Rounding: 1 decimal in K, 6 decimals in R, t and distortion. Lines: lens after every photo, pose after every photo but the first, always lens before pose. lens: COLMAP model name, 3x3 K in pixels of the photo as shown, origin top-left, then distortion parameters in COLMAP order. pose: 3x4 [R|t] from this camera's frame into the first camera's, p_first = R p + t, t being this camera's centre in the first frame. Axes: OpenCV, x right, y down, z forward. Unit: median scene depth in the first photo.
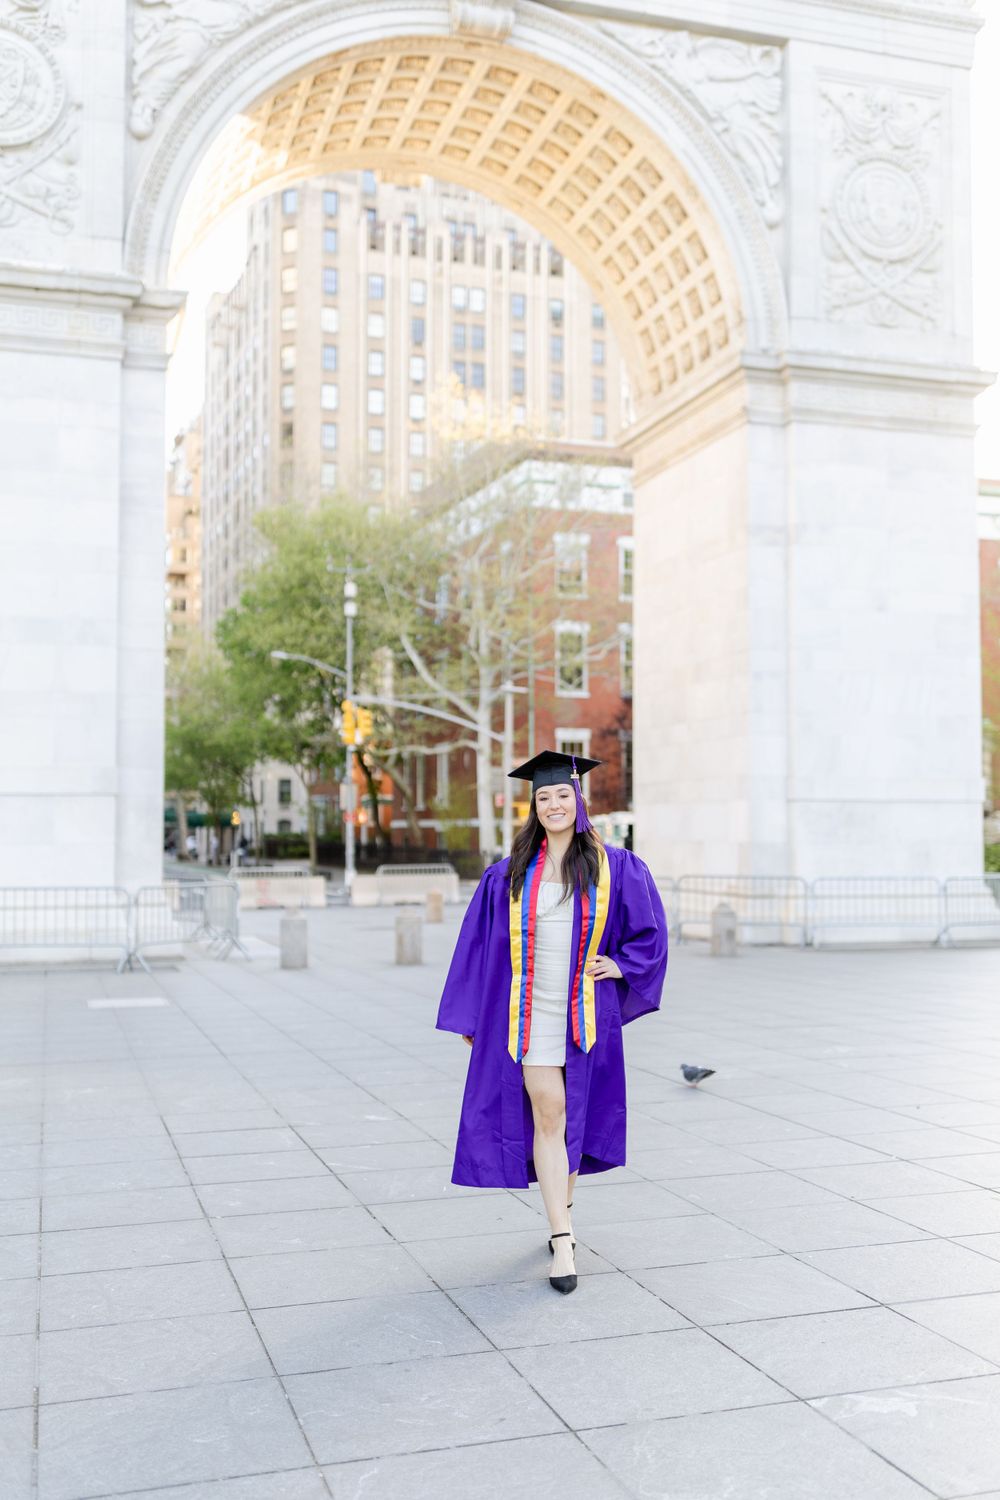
lens RADIAL K [[1441.4, 0, 489.4], [0, 1441.4, 761.1], [0, 0, 1]] dist [-0.011489, 0.000000]
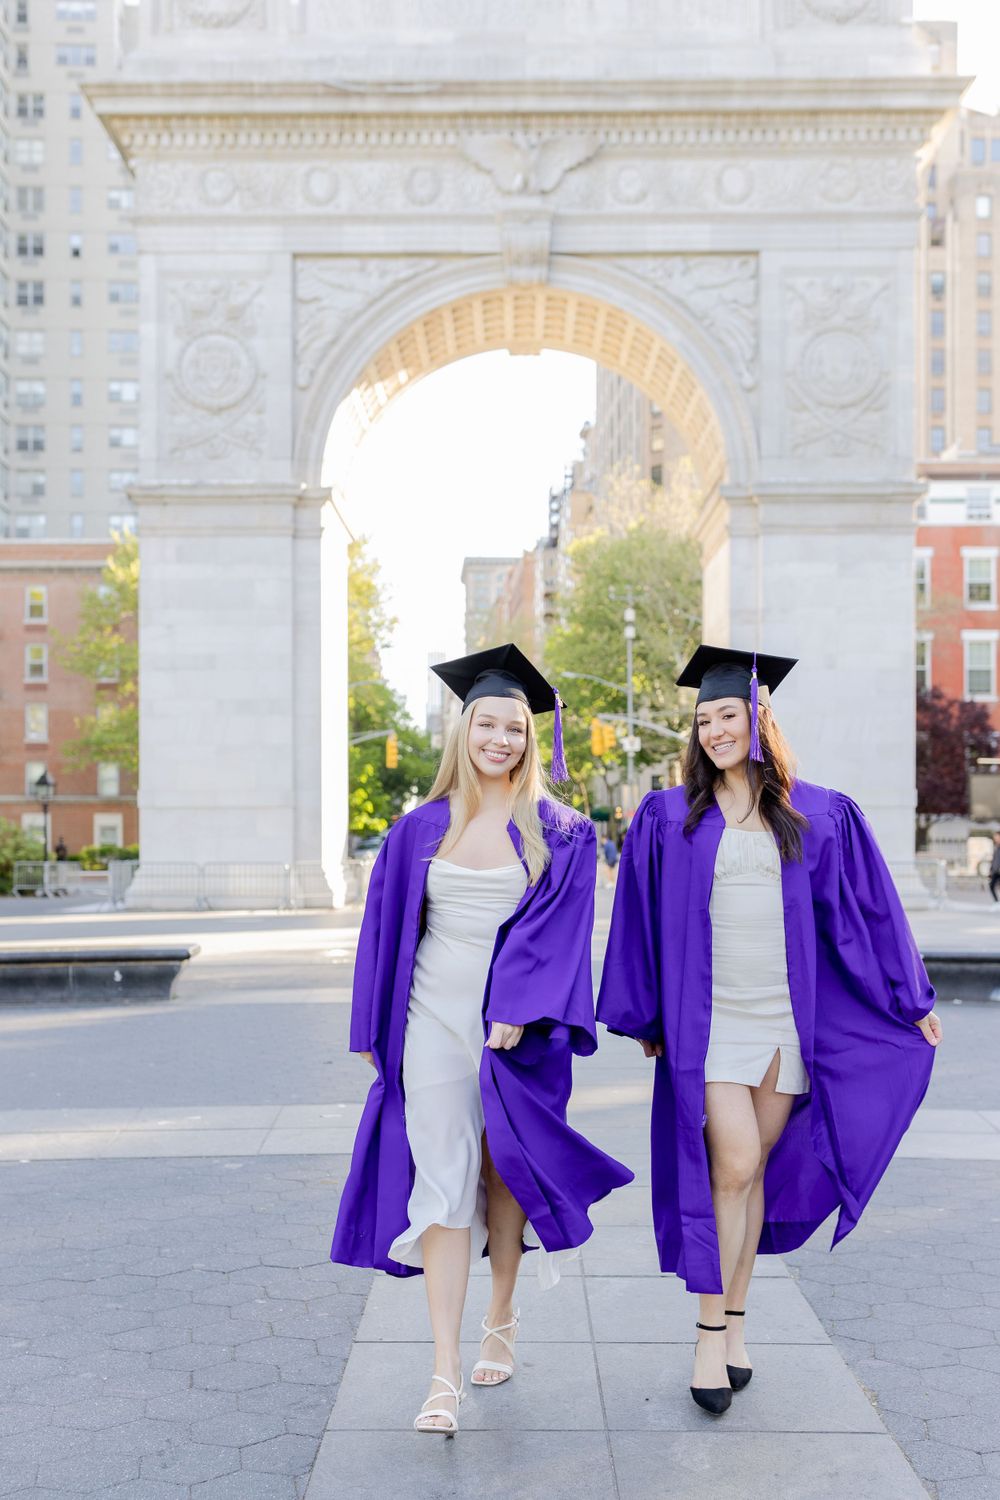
lens RADIAL K [[1627.1, 0, 502.0], [0, 1627.1, 839.7], [0, 0, 1]] dist [-0.011440, 0.000000]
pose [[0.953373, 0.000631, -0.301793, 0.440371], [0.015605, 0.998557, 0.051384, -0.025954], [0.301390, -0.053697, 0.951988, -0.573863]]
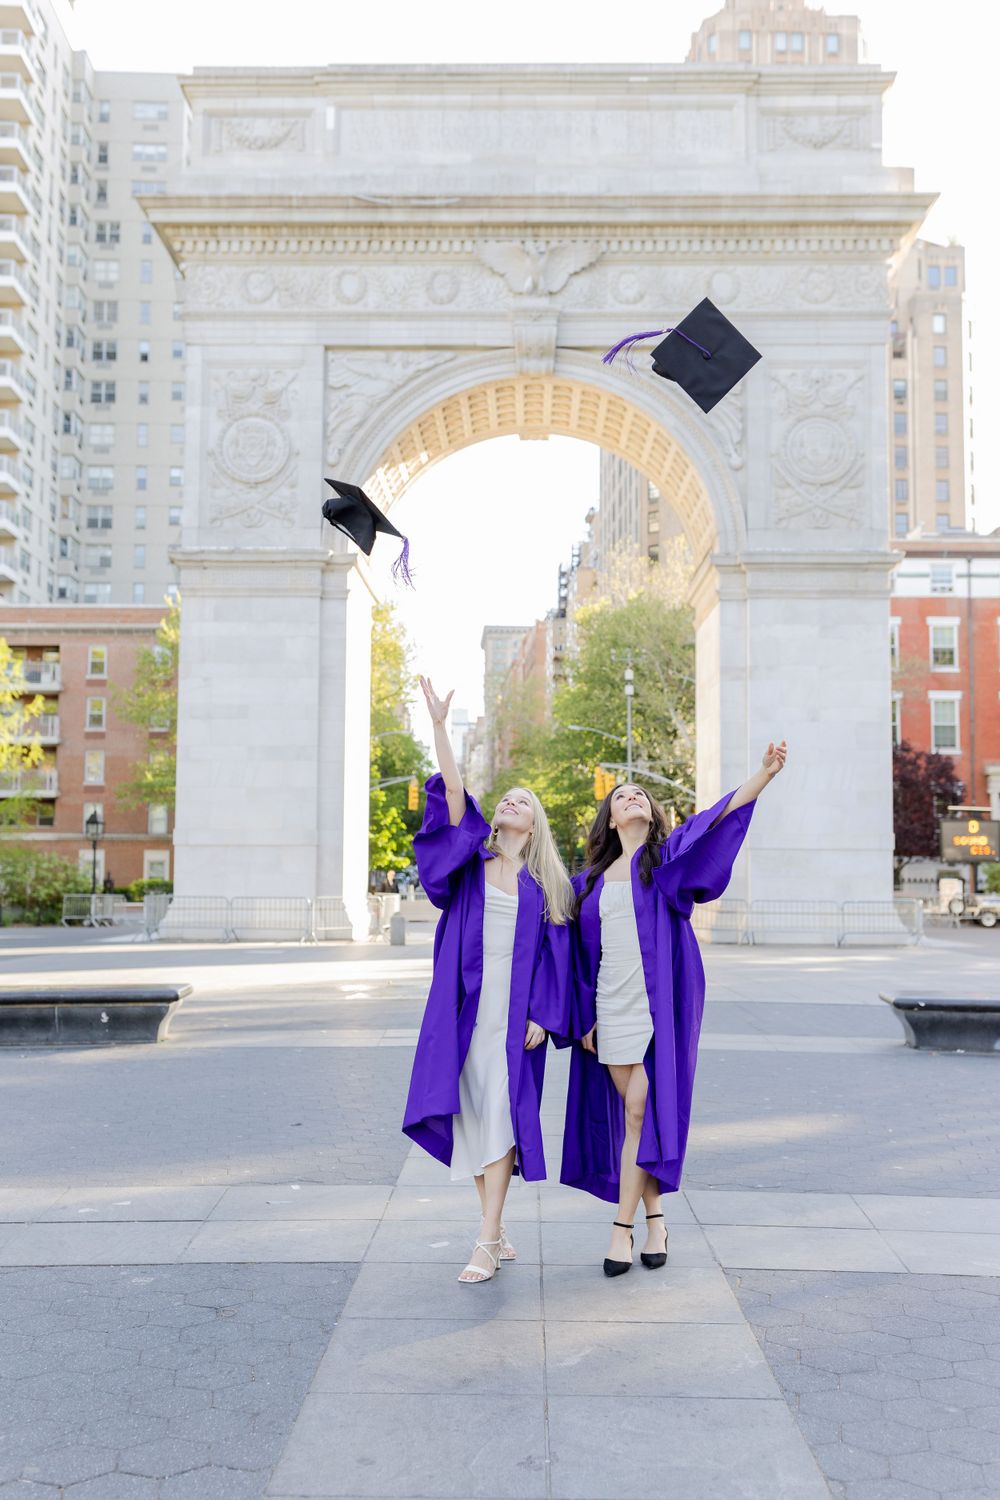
lens RADIAL K [[1441.4, 0, 508.6], [0, 1441.4, 758.9], [0, 0, 1]] dist [-0.011489, 0.000000]
pose [[0.951764, -0.017130, -0.306353, 0.426612], [0.008517, 0.999531, -0.029428, -0.024453], [0.306714, 0.025399, 0.951463, -0.508135]]
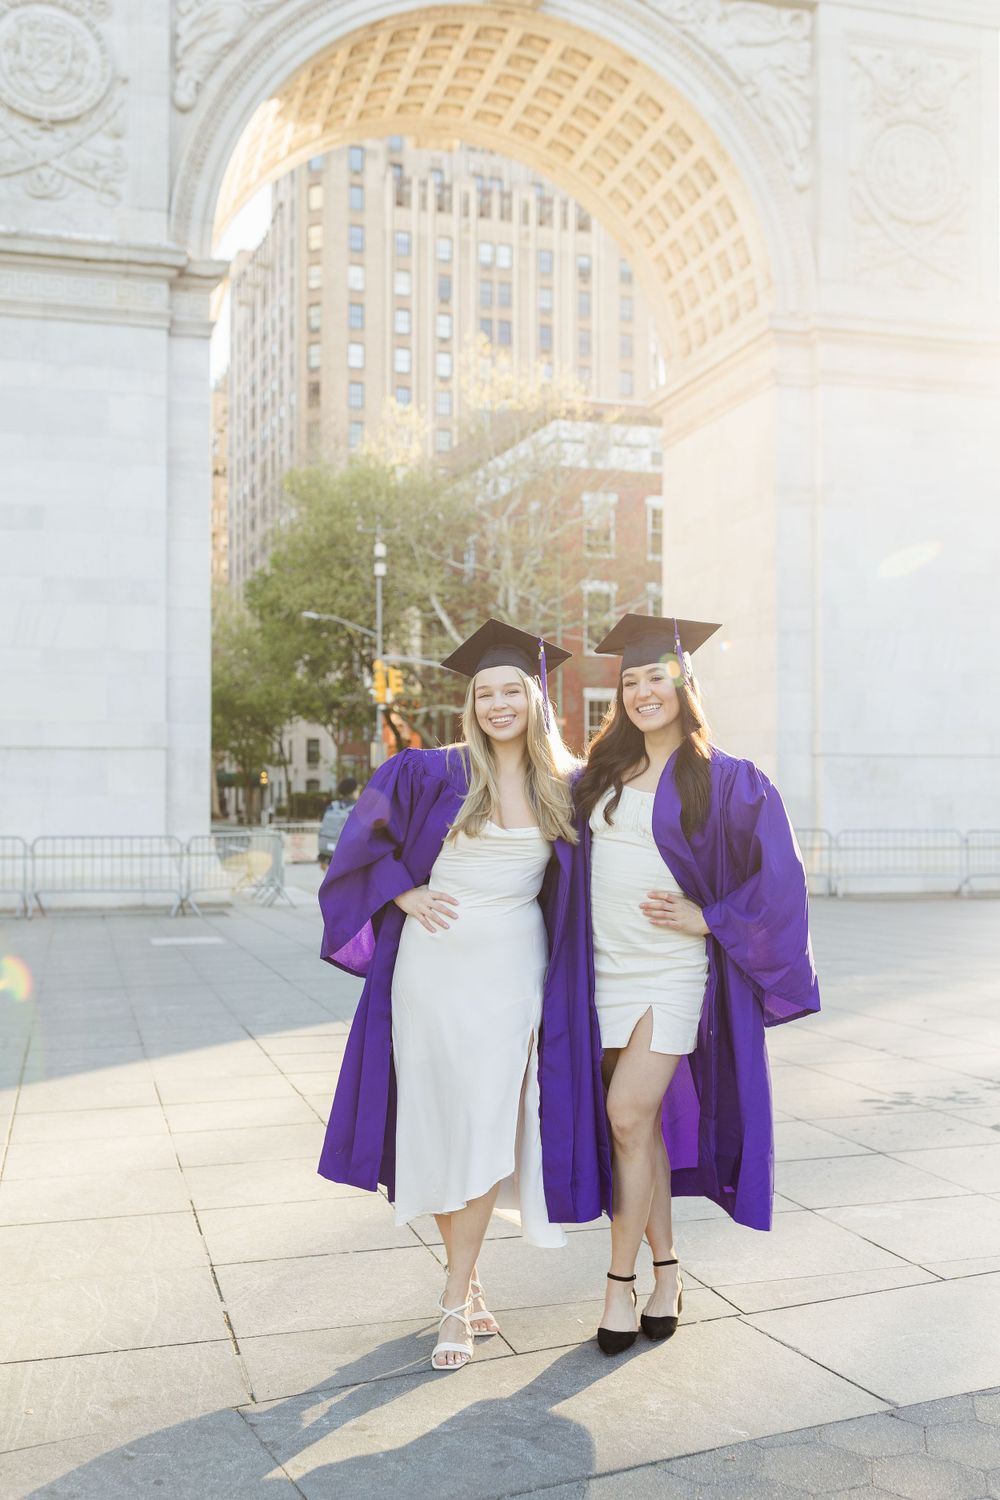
lens RADIAL K [[1441.4, 0, 478.1], [0, 1441.4, 771.1], [0, 0, 1]] dist [-0.011489, 0.000000]
pose [[0.999683, 0.000502, -0.025170, -0.005553], [0.000376, 0.999392, 0.034852, 0.002831], [0.025172, -0.034850, 0.999075, -0.034374]]
